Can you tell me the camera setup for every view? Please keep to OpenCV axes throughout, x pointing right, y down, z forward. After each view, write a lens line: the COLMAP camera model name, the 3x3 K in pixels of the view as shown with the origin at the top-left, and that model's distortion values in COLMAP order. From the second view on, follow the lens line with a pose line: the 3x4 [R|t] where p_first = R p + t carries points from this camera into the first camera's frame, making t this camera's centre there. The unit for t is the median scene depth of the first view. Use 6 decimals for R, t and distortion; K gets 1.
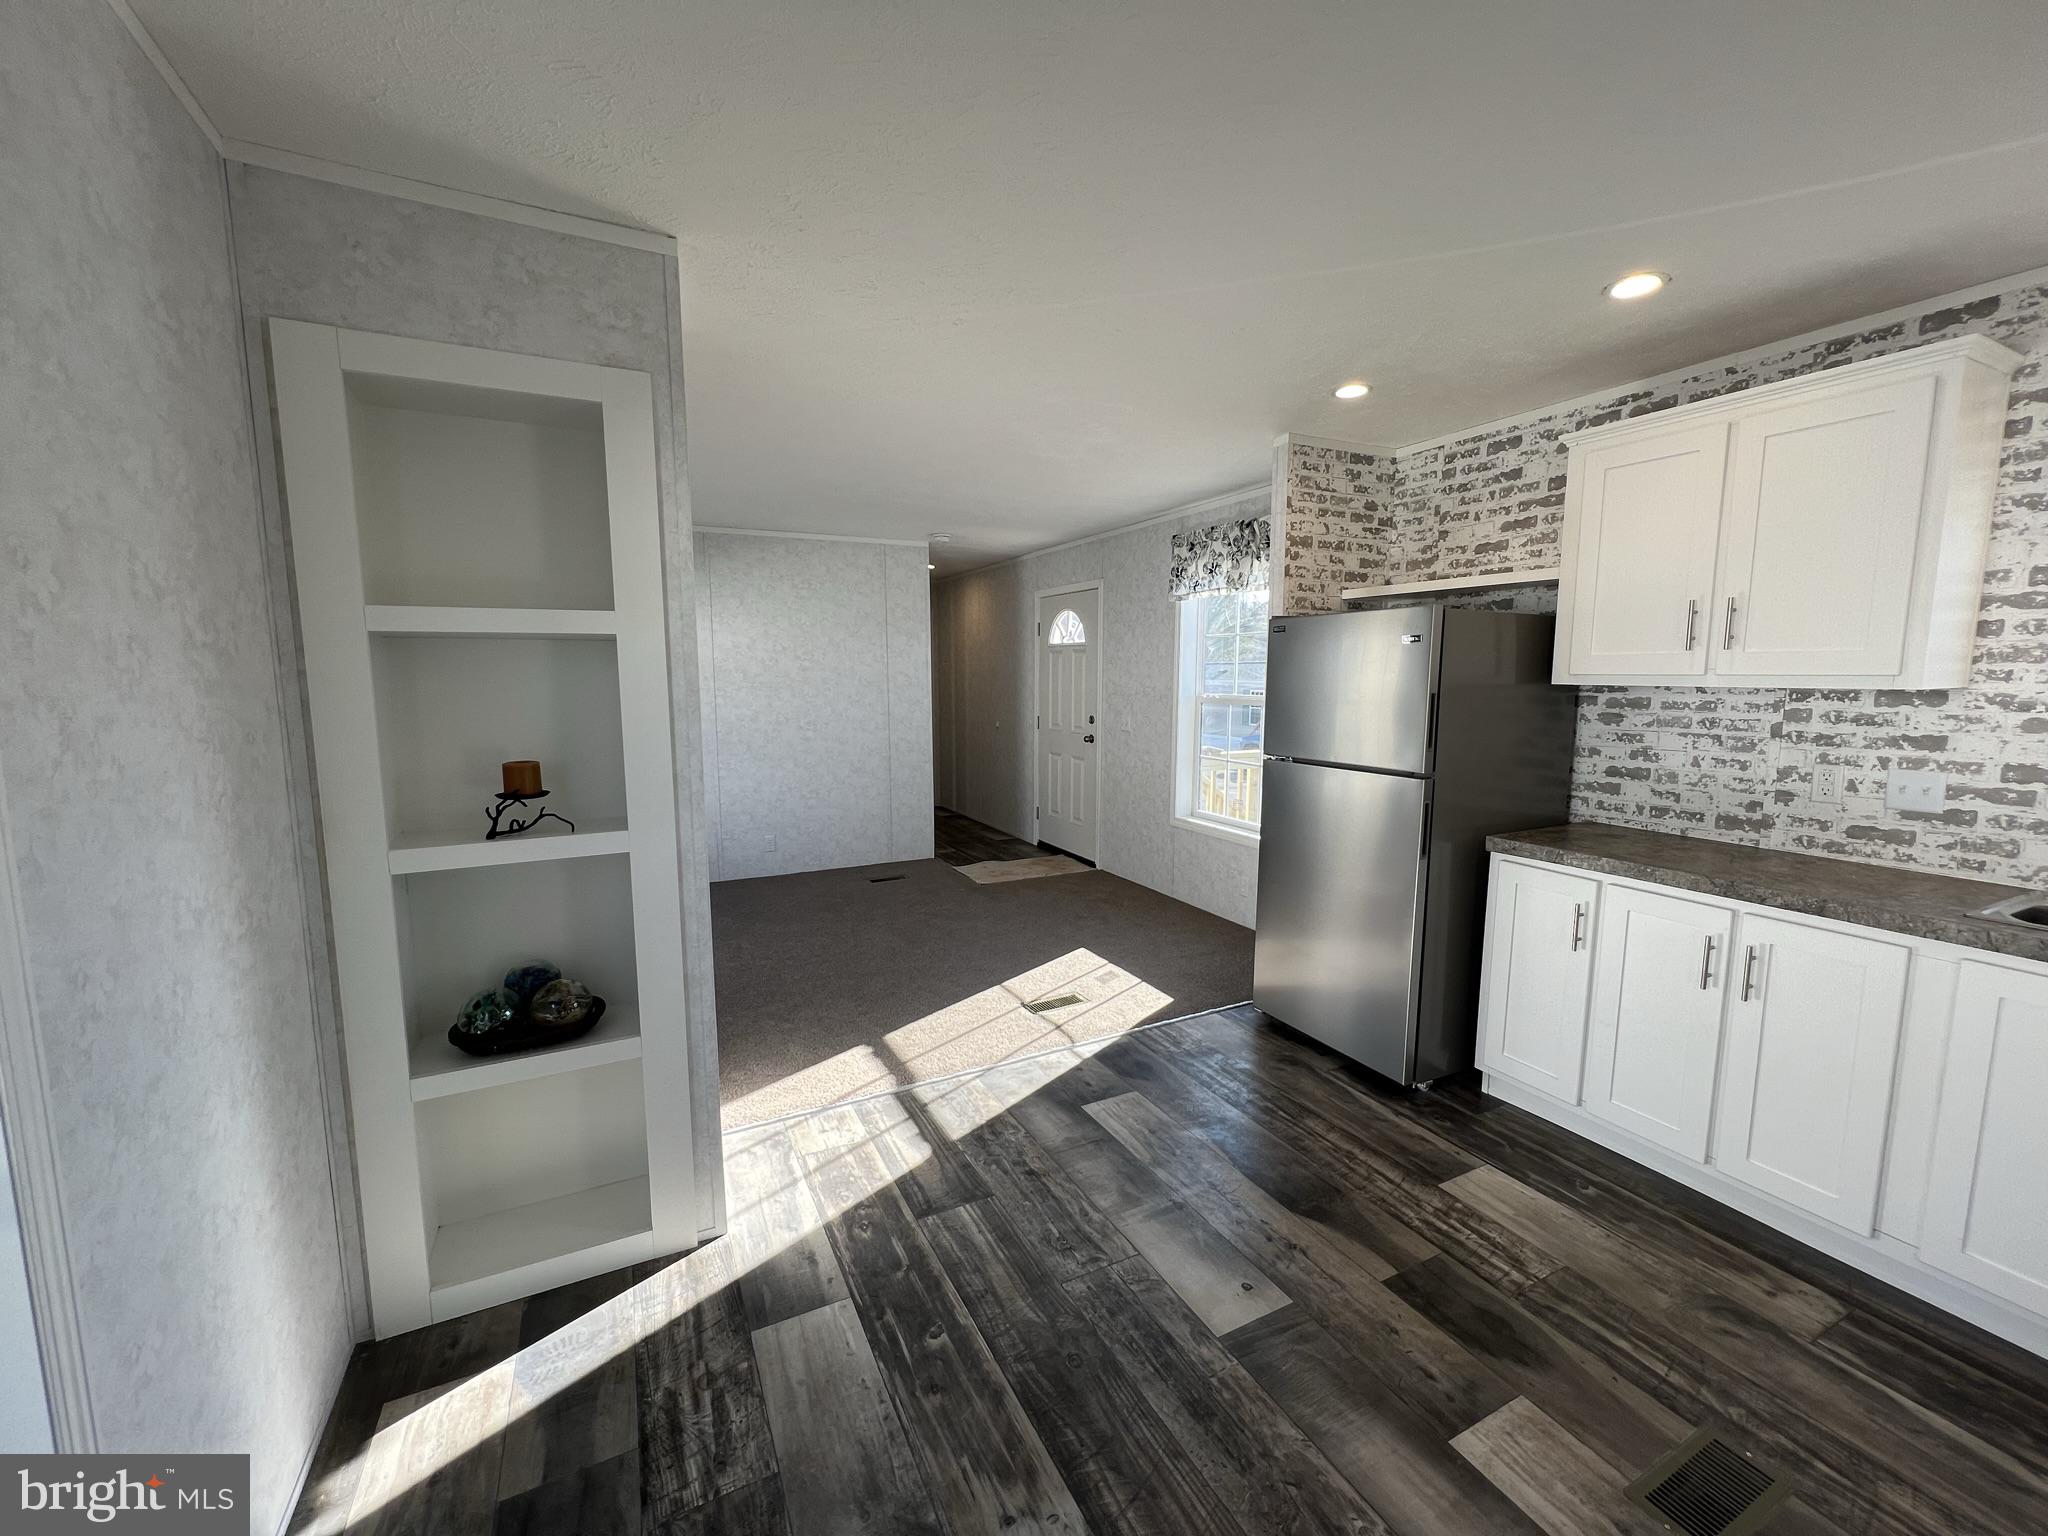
lens RADIAL K [[812.4, 0, 1023.8], [0, 812.4, 770.7], [0, 0, 1]] dist [-0.000036, 0.000076]
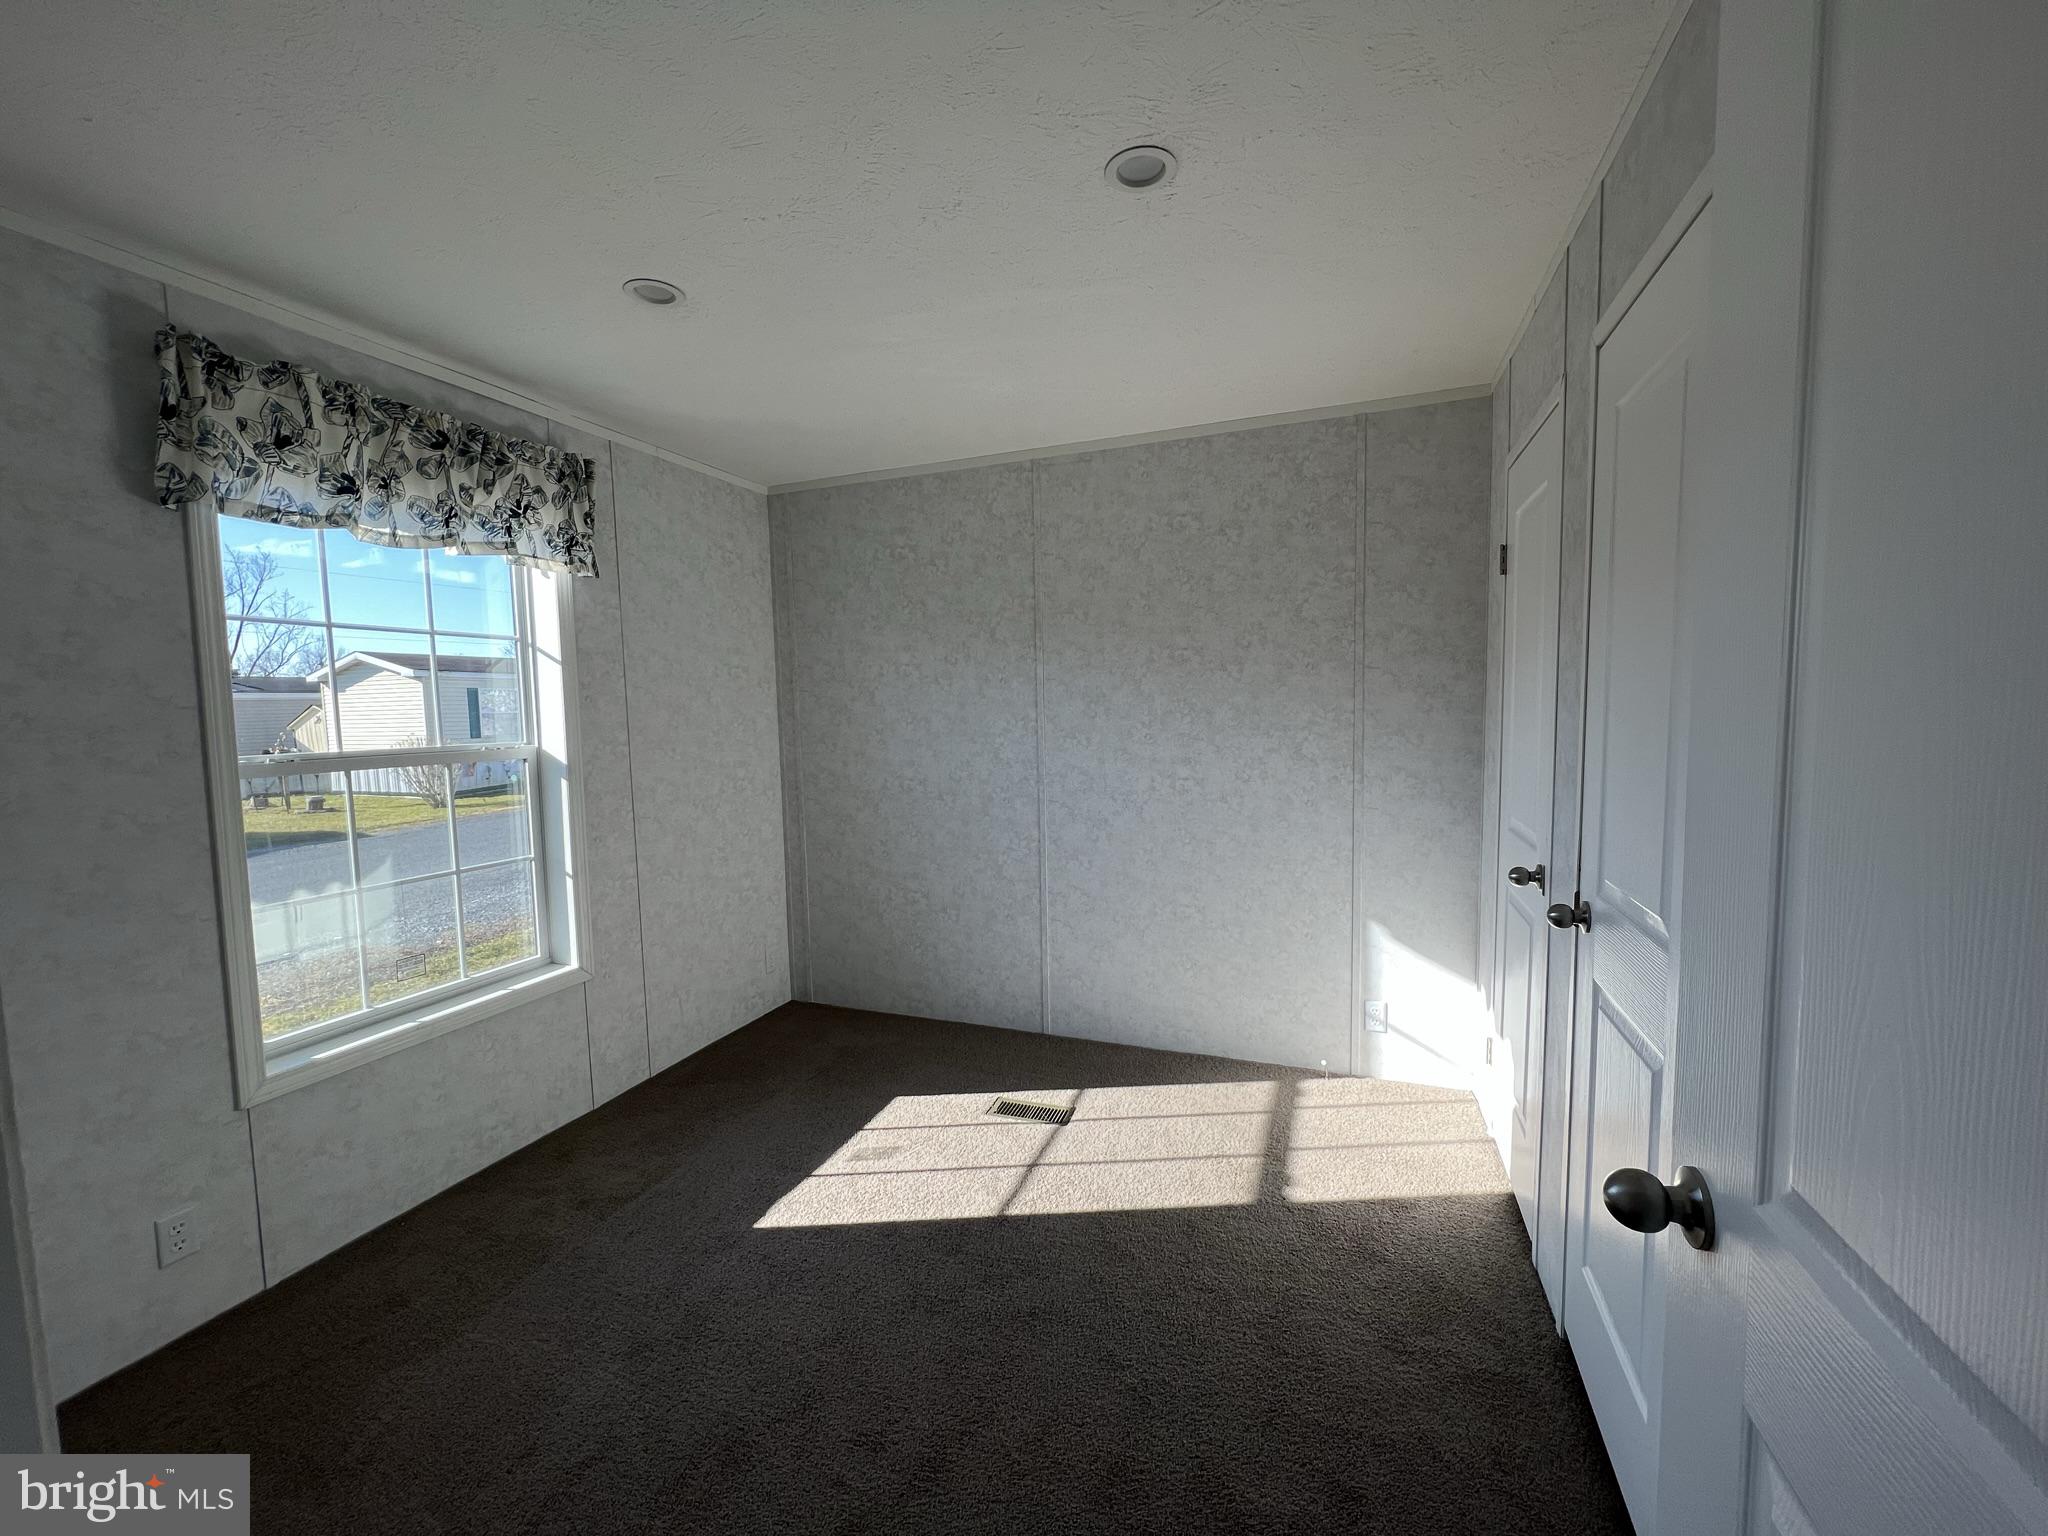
lens RADIAL K [[812.4, 0, 1021.5], [0, 812.4, 766.9], [0, 0, 1]] dist [-0.000036, 0.000076]
pose [[-0.672336, -0.042386, 0.739032, -0.933851], [0.110229, 0.981496, 0.156574, -0.297998], [-0.731993, 0.186733, -0.655223, 2.665562]]
